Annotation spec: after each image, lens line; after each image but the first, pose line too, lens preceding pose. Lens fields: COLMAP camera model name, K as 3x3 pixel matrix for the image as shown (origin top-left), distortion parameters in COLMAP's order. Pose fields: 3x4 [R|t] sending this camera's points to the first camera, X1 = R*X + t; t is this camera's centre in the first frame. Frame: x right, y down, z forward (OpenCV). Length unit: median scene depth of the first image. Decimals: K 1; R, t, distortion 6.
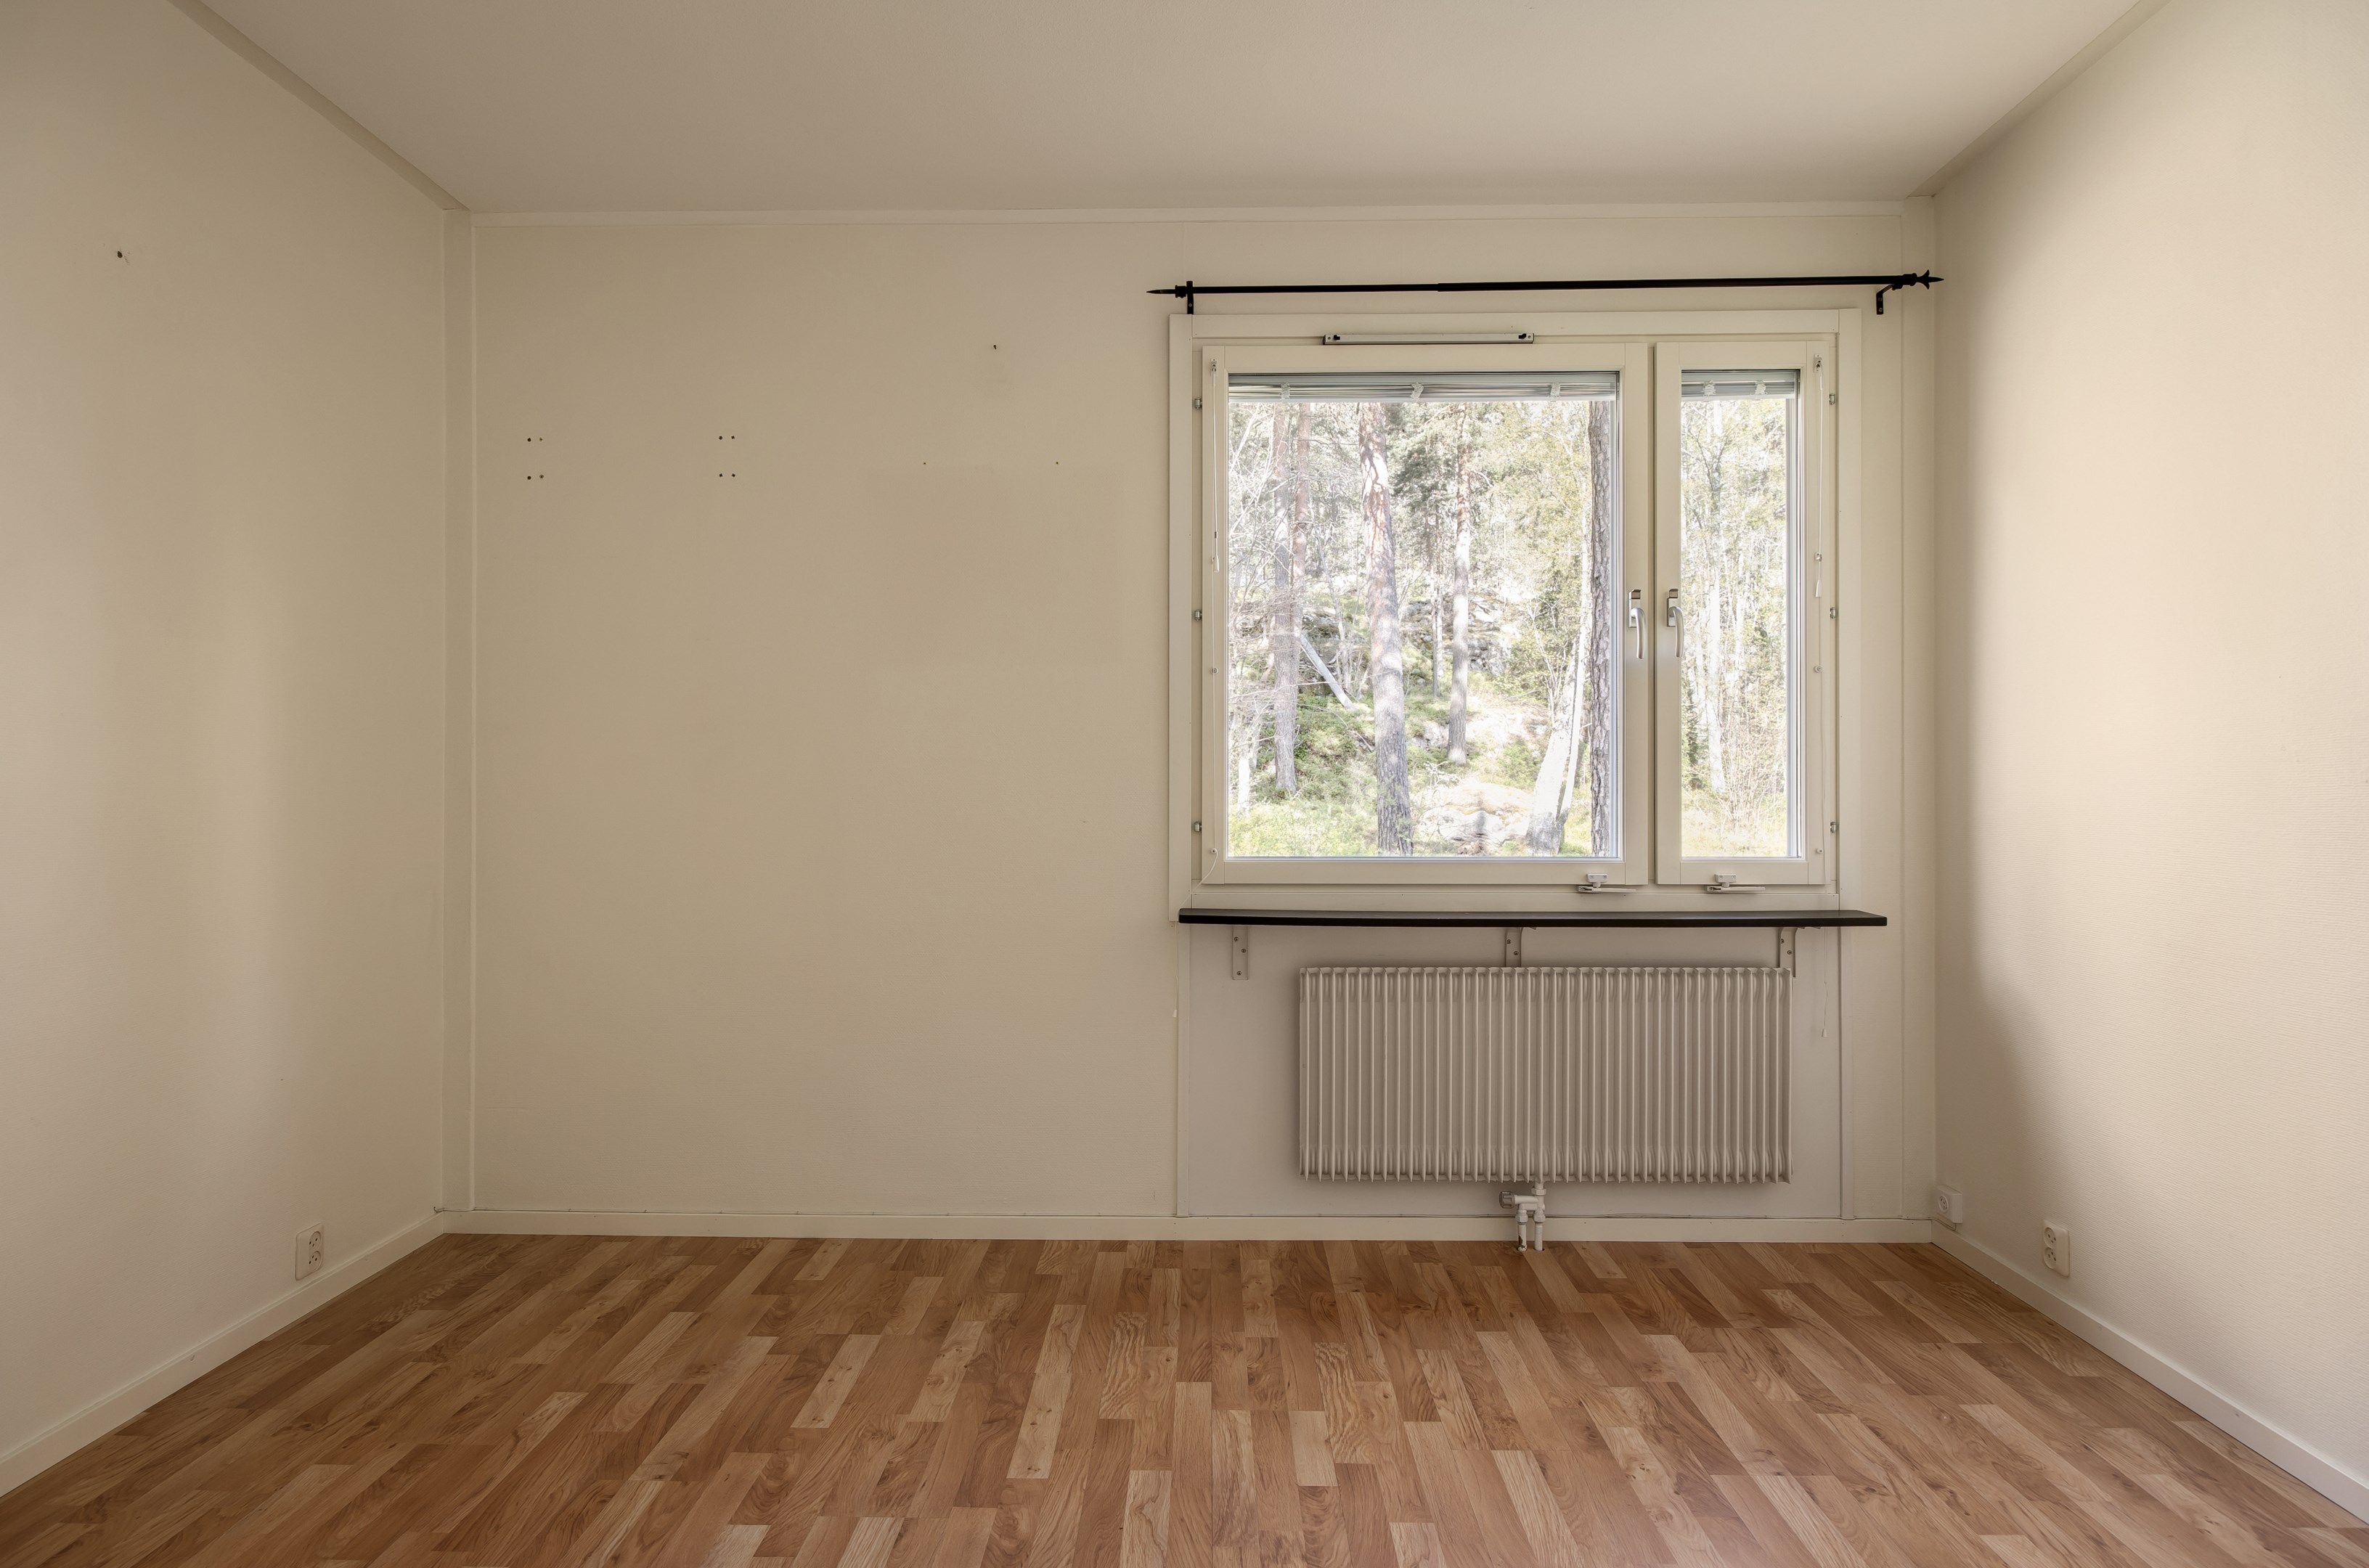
lens RADIAL K [[1357.0, 0, 1190.7], [0, 1357.0, 773.6], [0, 0, 1]] dist [0.001875, 0.000474]
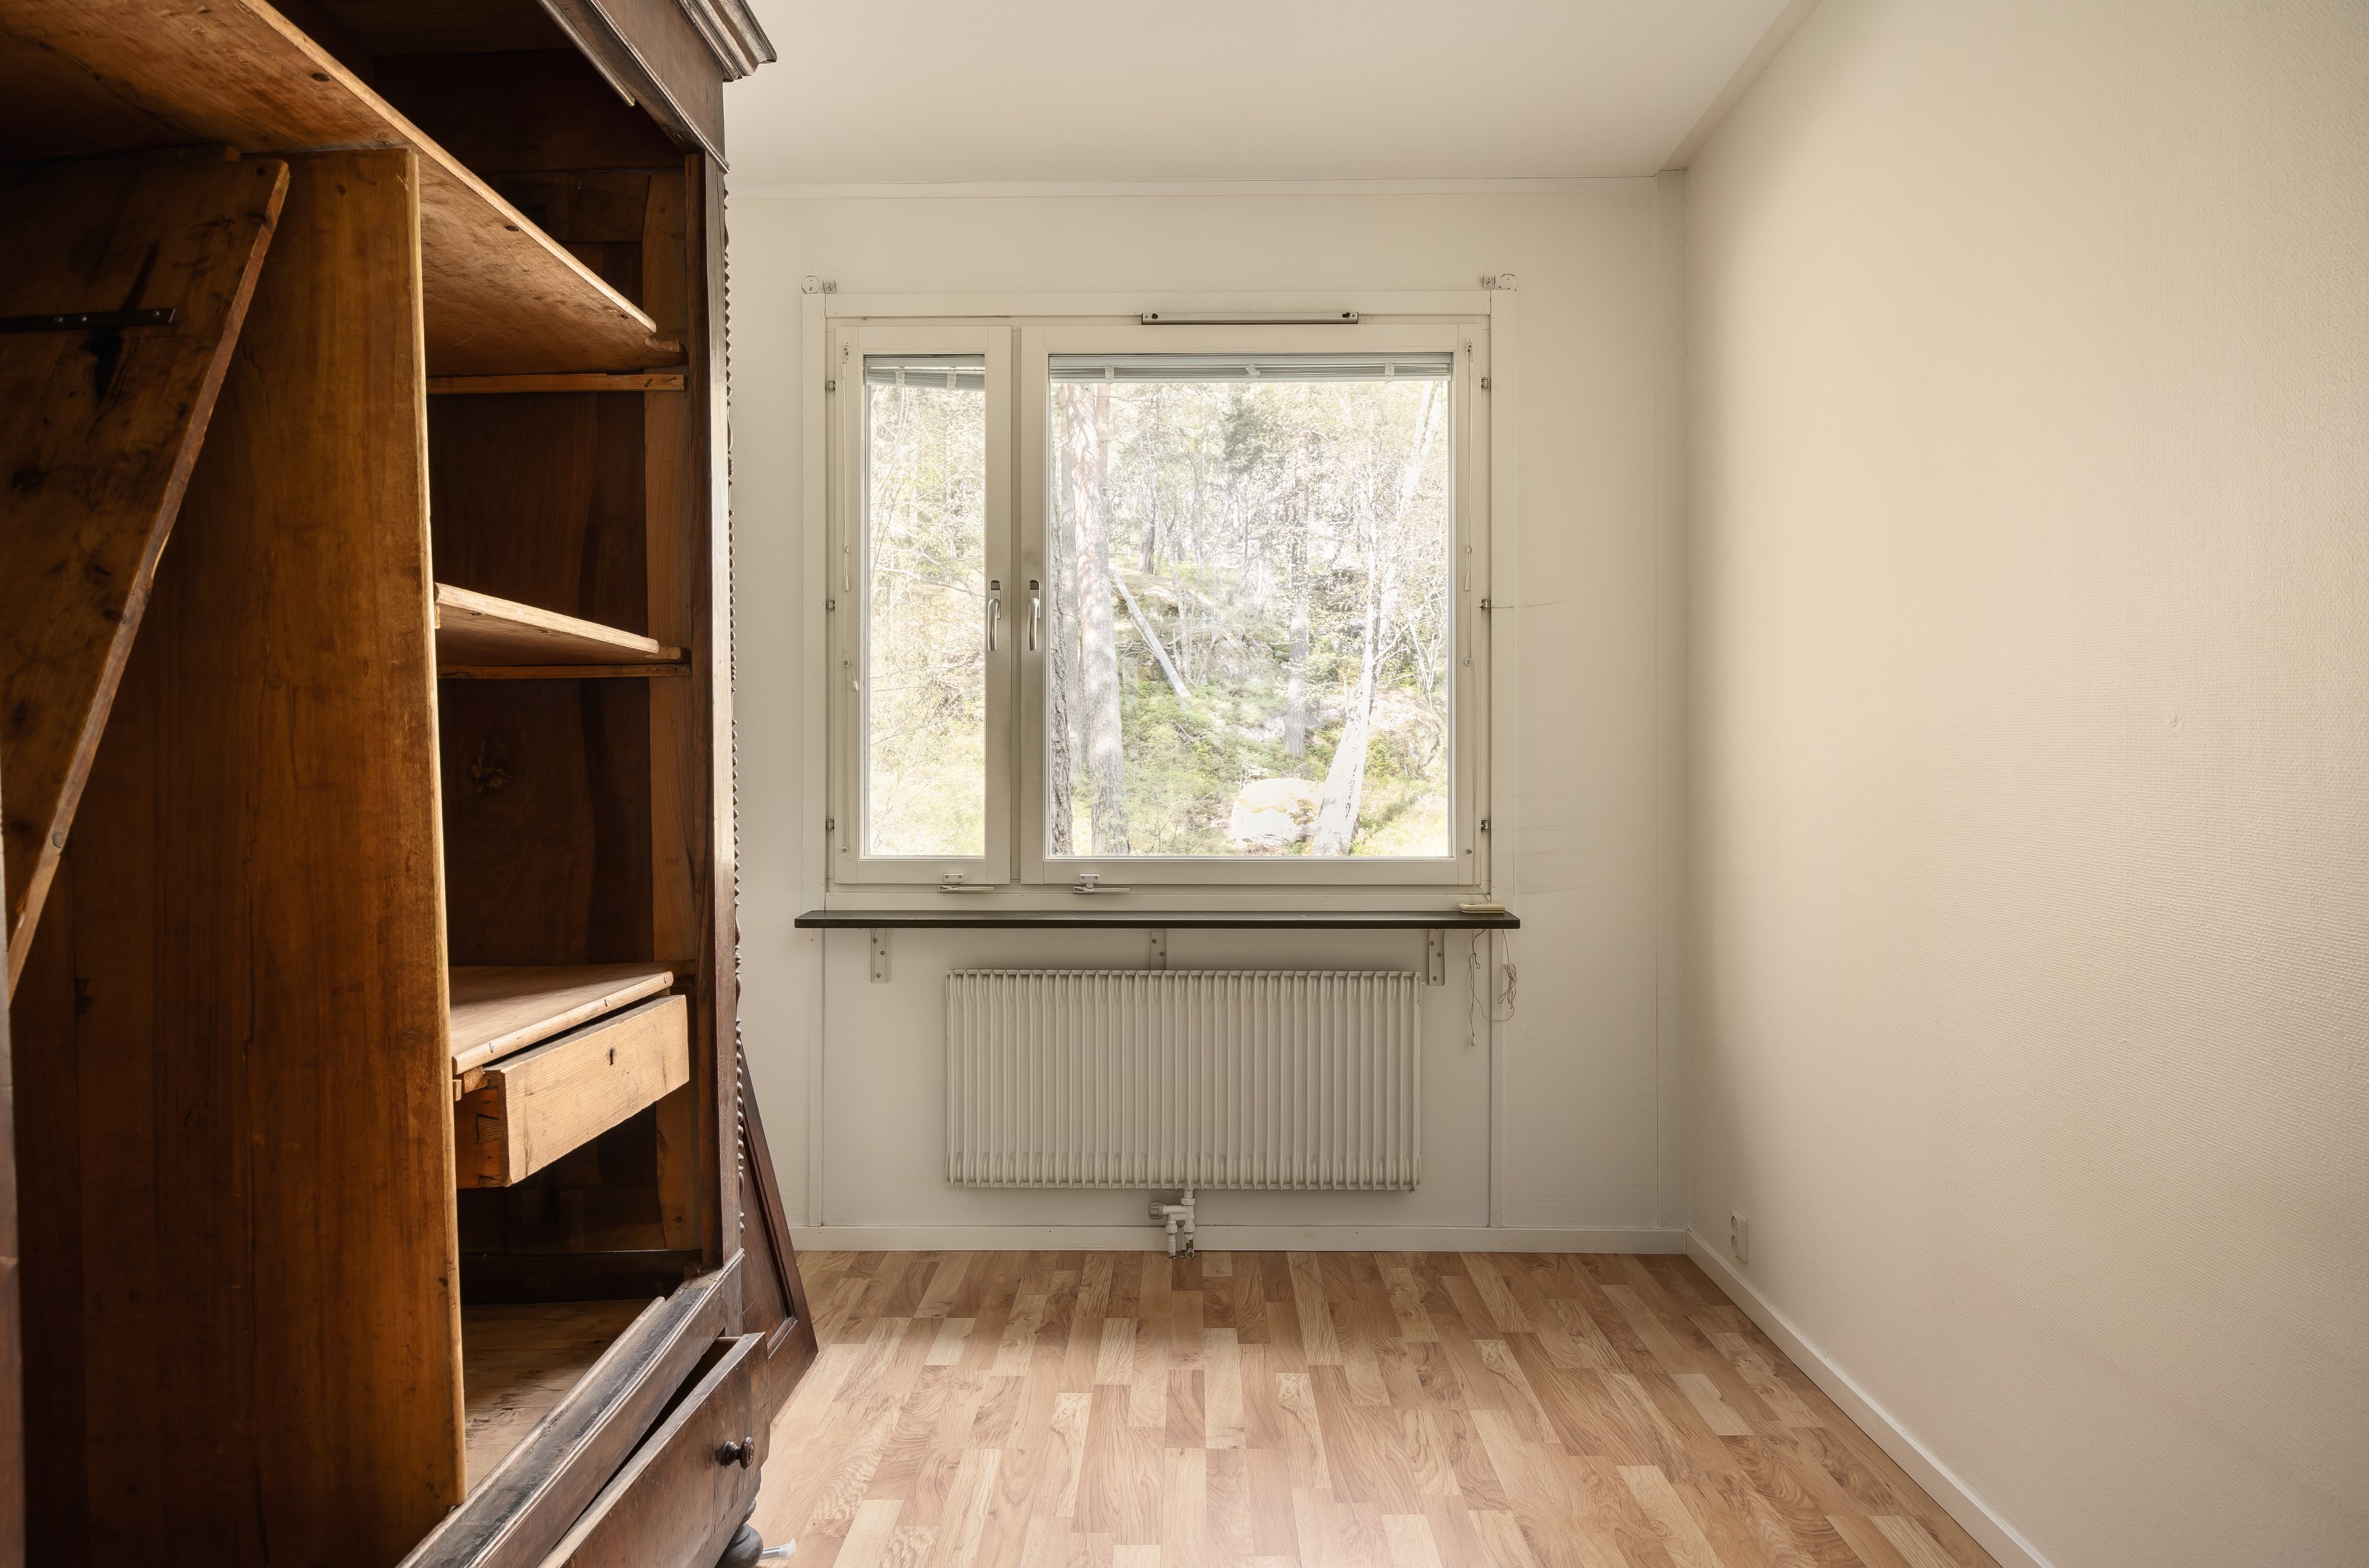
lens RADIAL K [[1417.6, 0, 1184.5], [0, 1417.6, 784.0], [0, 0, 1]] dist [-0.048158, -0.000225]
pose [[0.999998, 0.001343, 0.001172, 0.253813], [-0.001355, 0.999946, 0.010330, -0.000304], [-0.001159, -0.010332, 0.999946, -0.005327]]
